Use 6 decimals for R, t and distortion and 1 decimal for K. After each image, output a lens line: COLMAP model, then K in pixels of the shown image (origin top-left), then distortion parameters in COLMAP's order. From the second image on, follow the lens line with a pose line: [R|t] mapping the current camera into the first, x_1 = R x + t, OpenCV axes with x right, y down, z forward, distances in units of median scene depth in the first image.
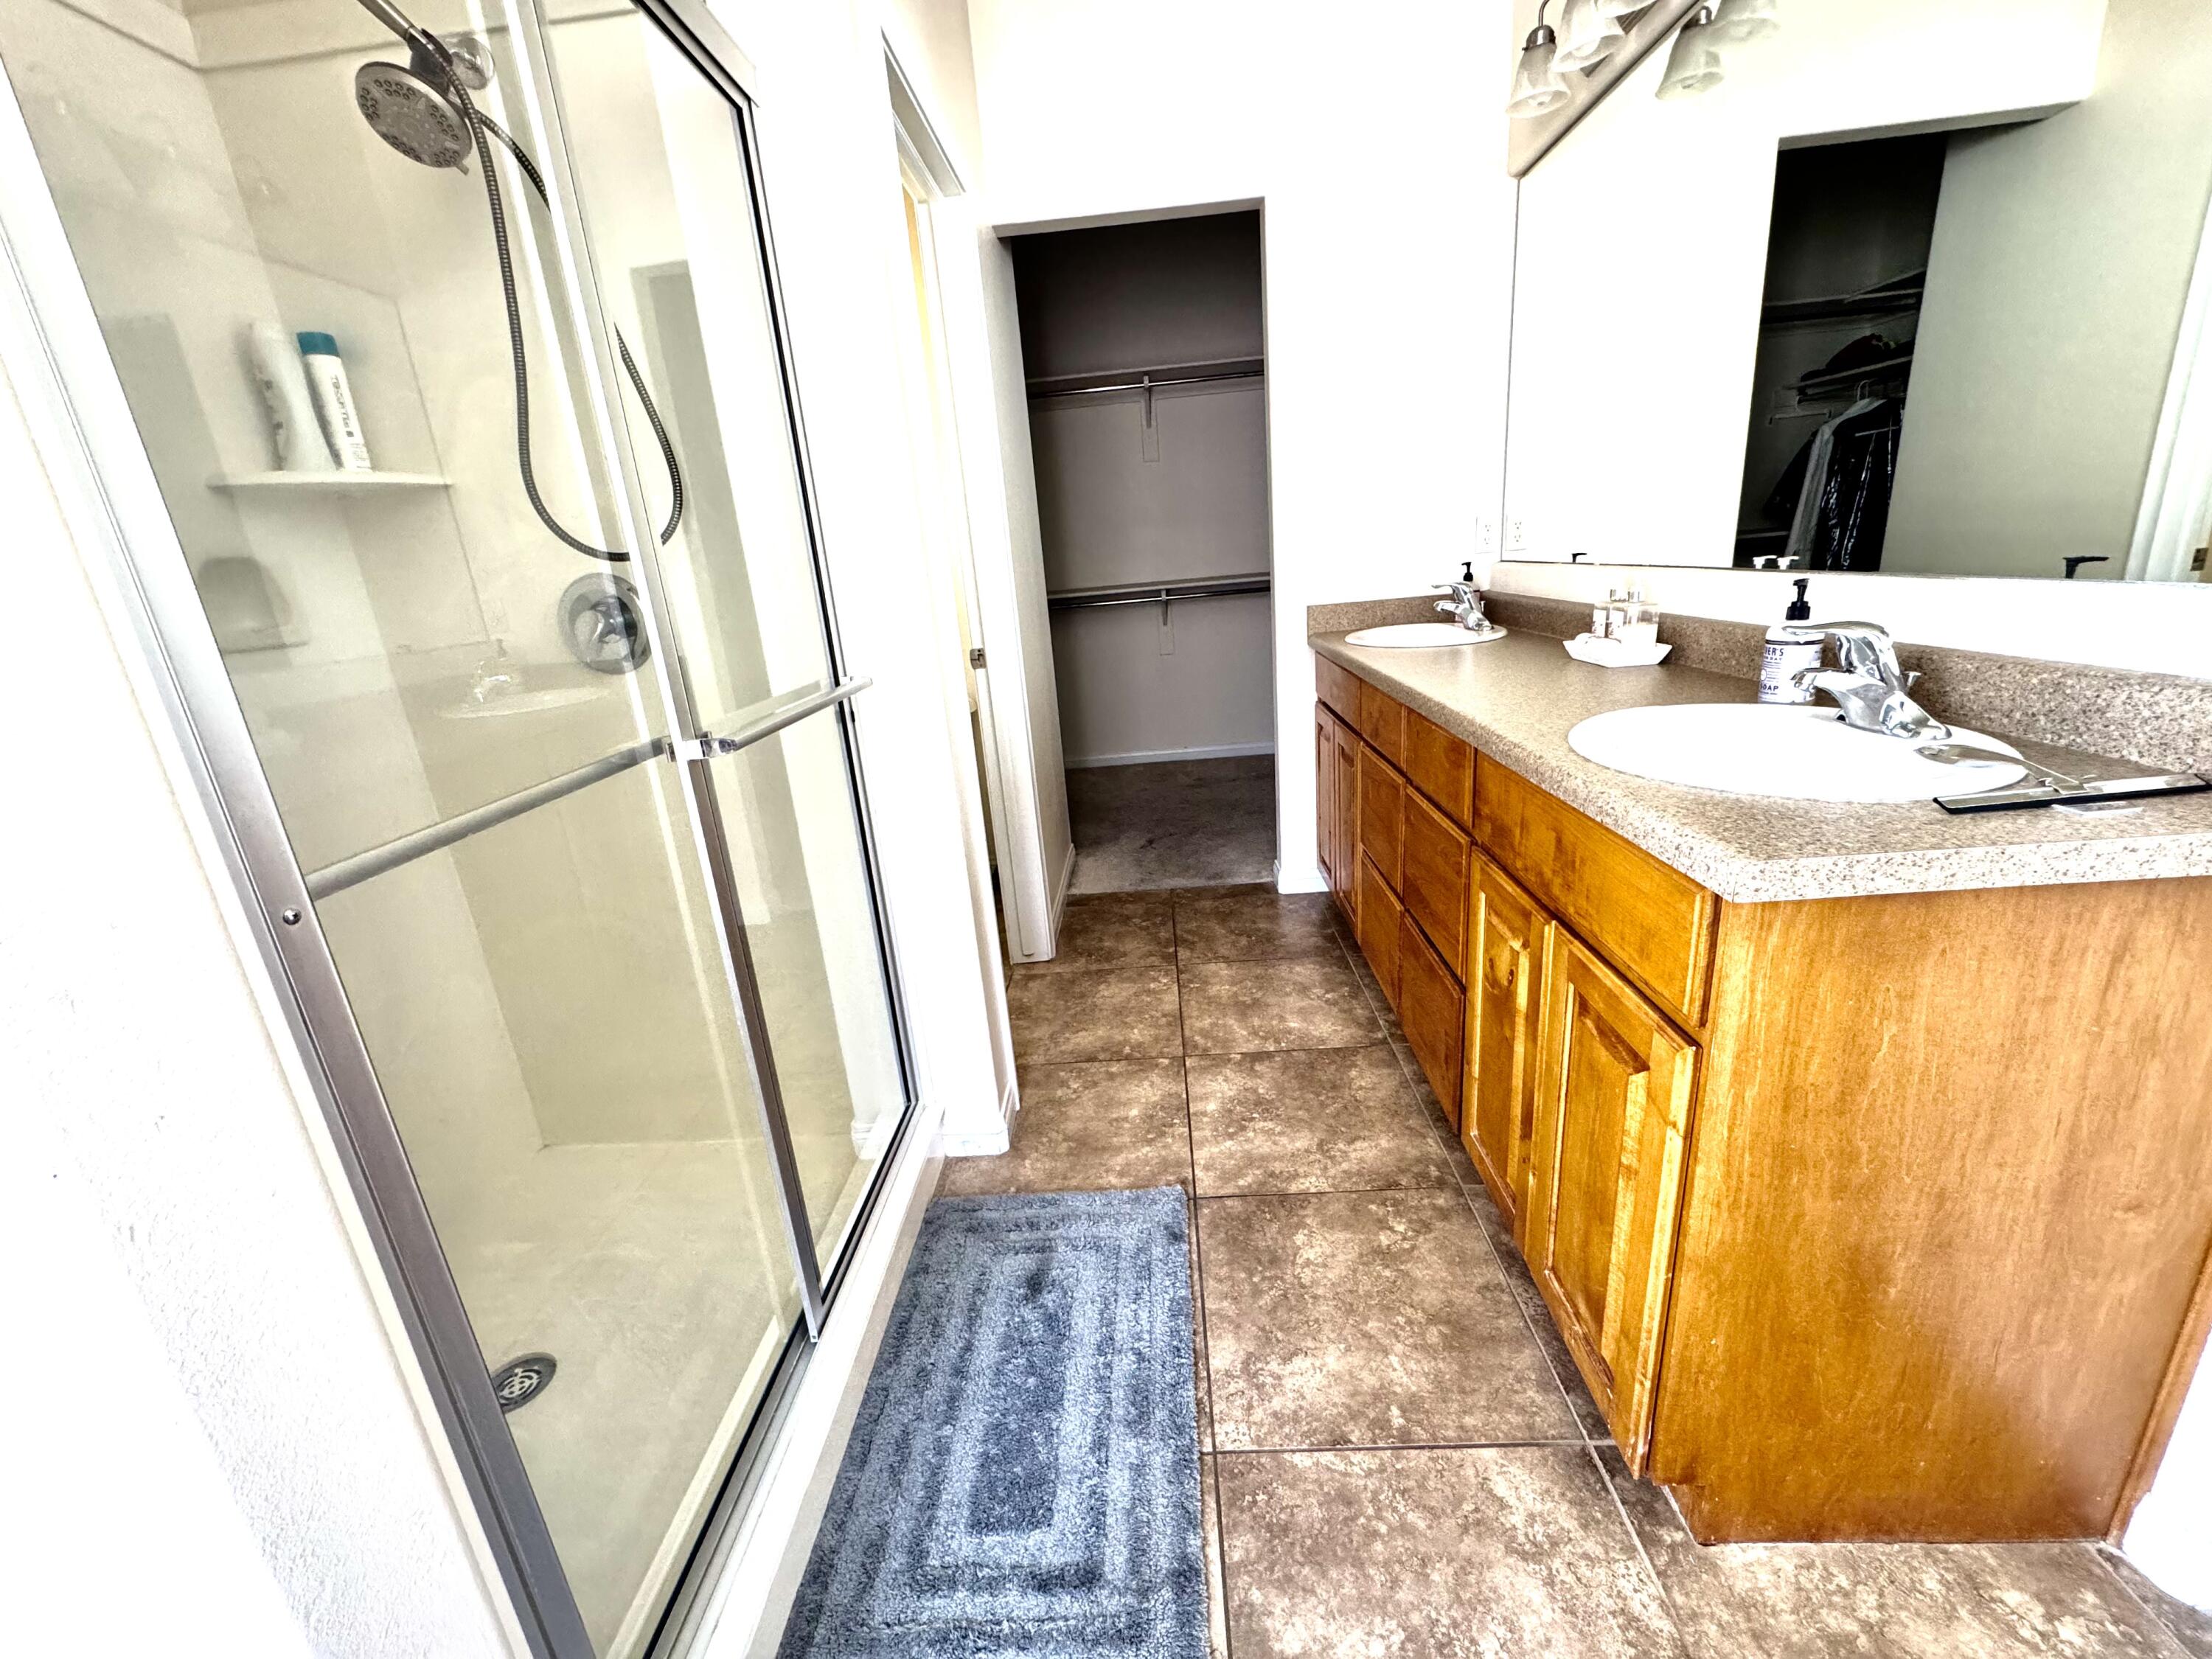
lens RADIAL K [[882.0, 0, 1105.0], [0, 882.0, 824.8], [0, 0, 1]] dist [-0.000777, -0.000072]
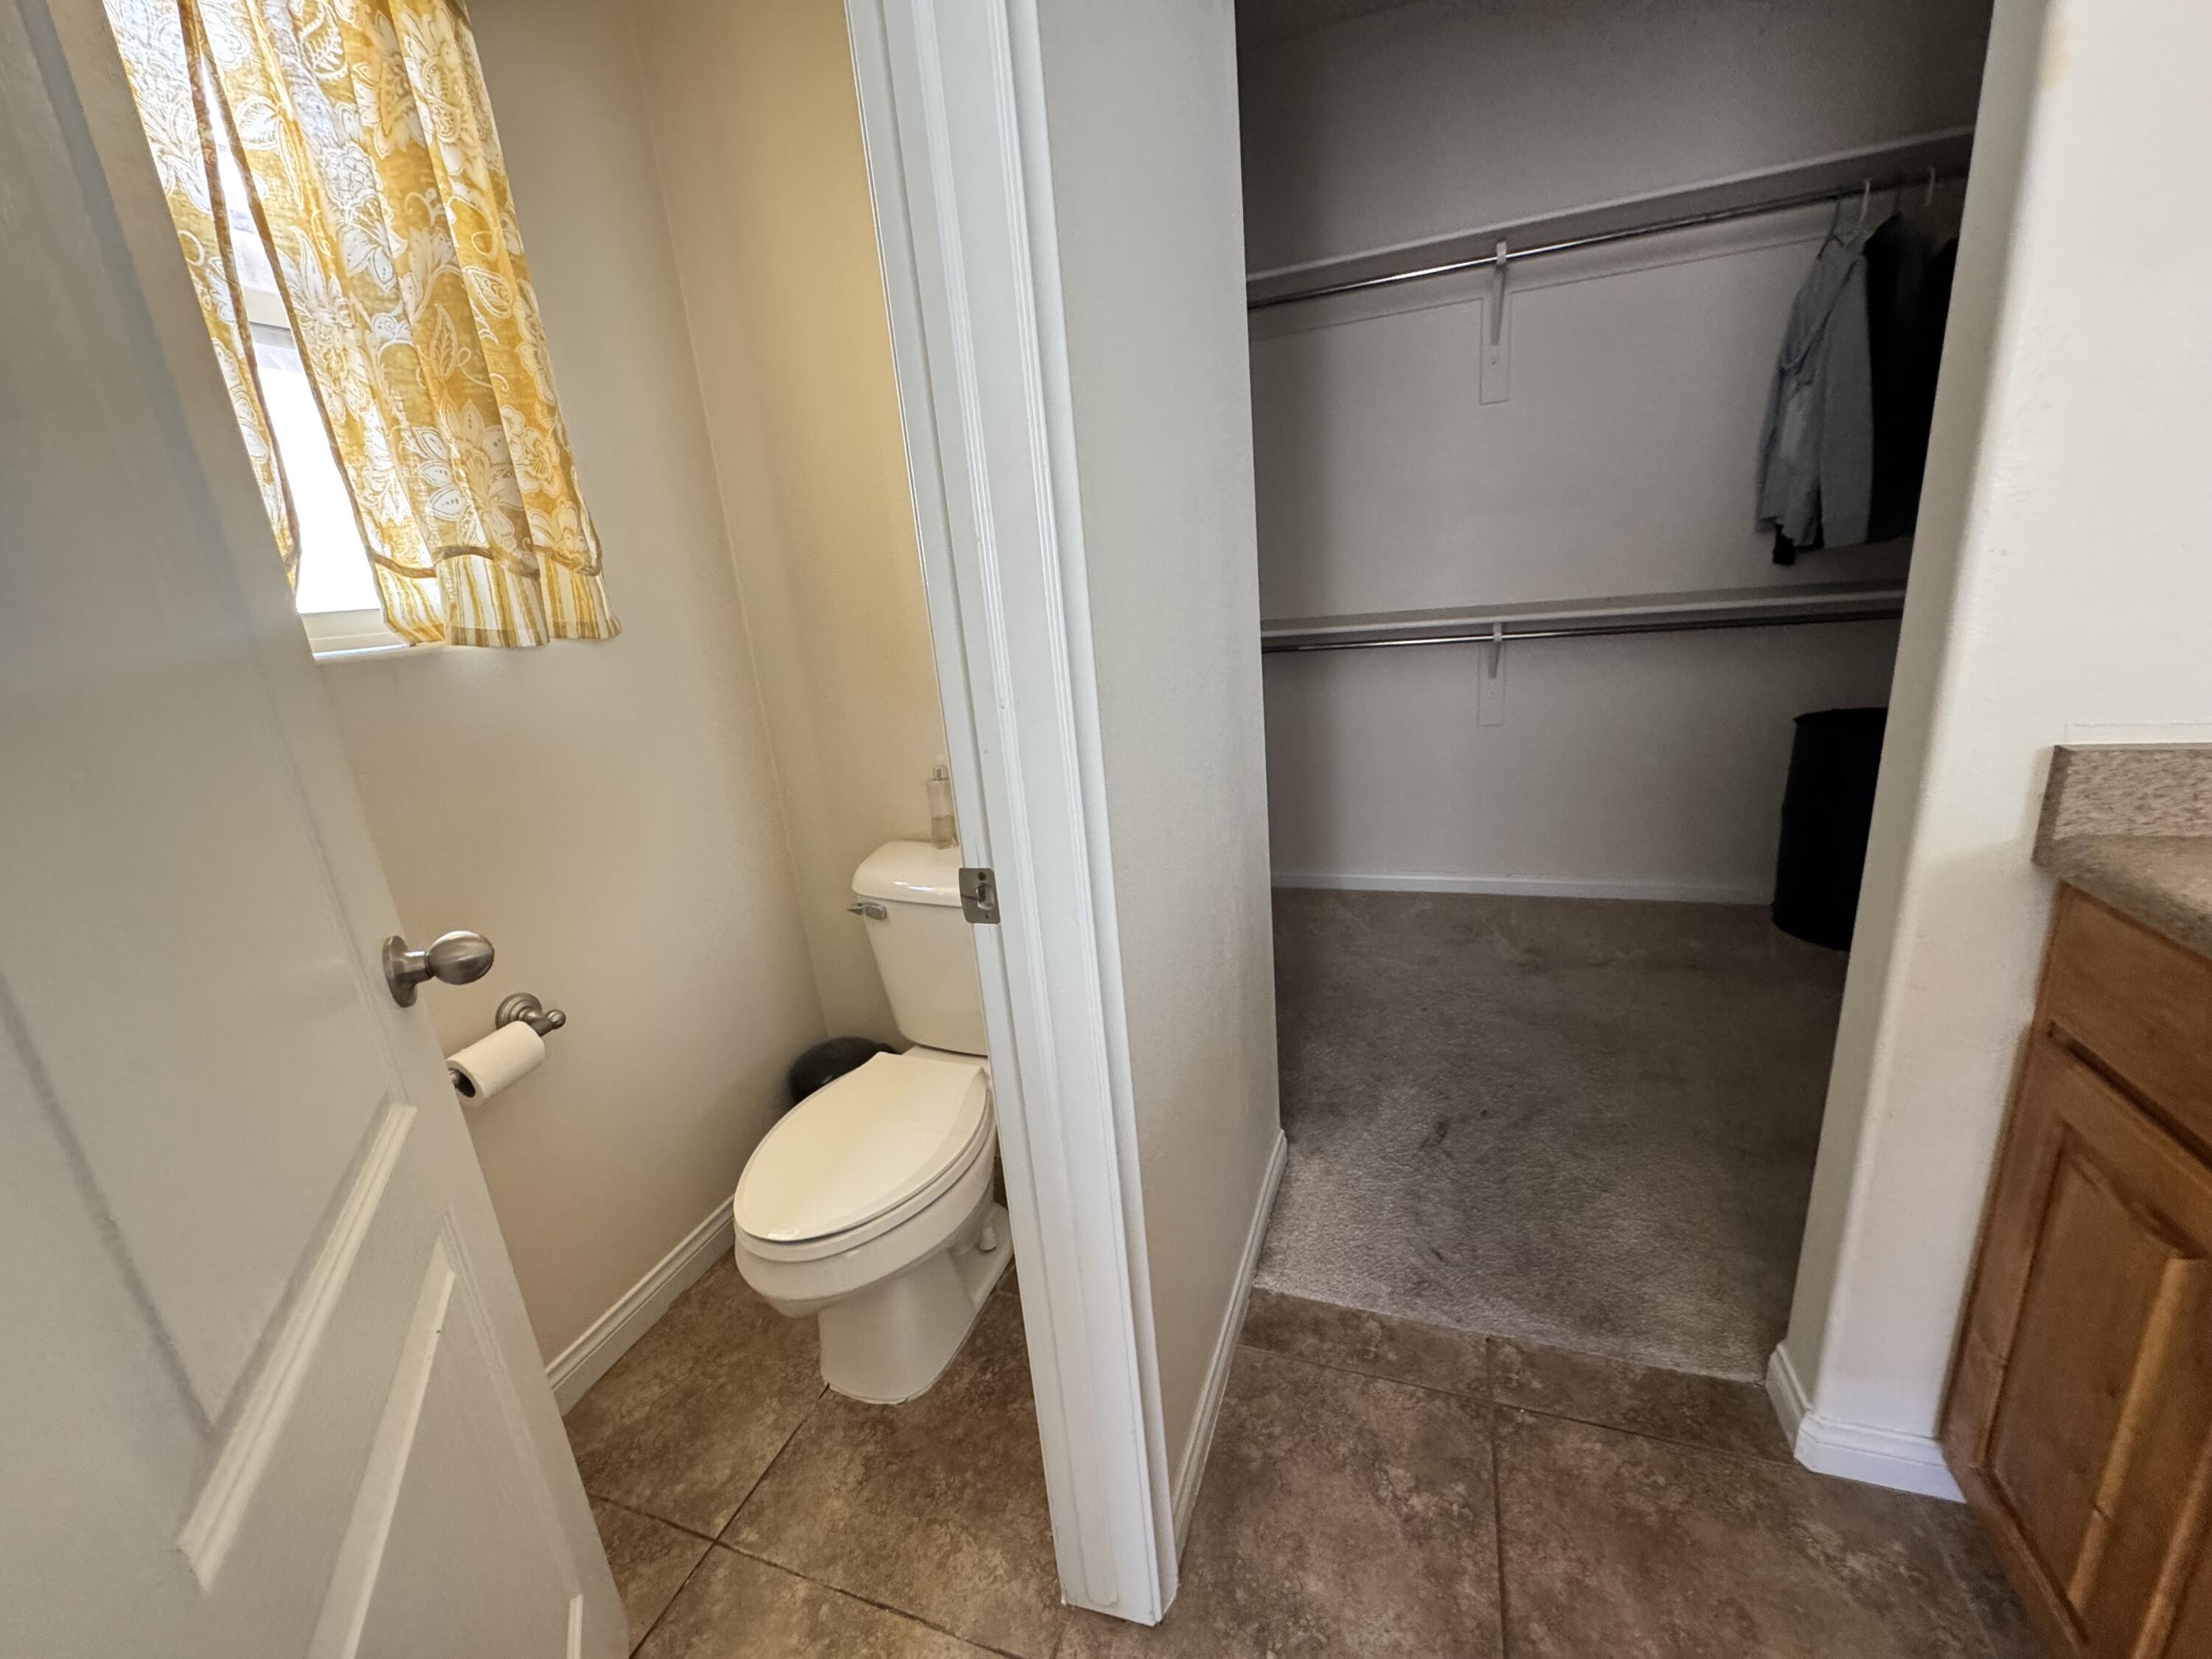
lens RADIAL K [[882.0, 0, 1105.0], [0, 882.0, 824.8], [0, 0, 1]] dist [-0.000777, -0.000072]
pose [[0.953623, 0.082842, -0.289379, -0.000872], [-0.082030, 0.996518, 0.014955, -0.154923], [0.289610, 0.009476, 0.957098, 0.475028]]
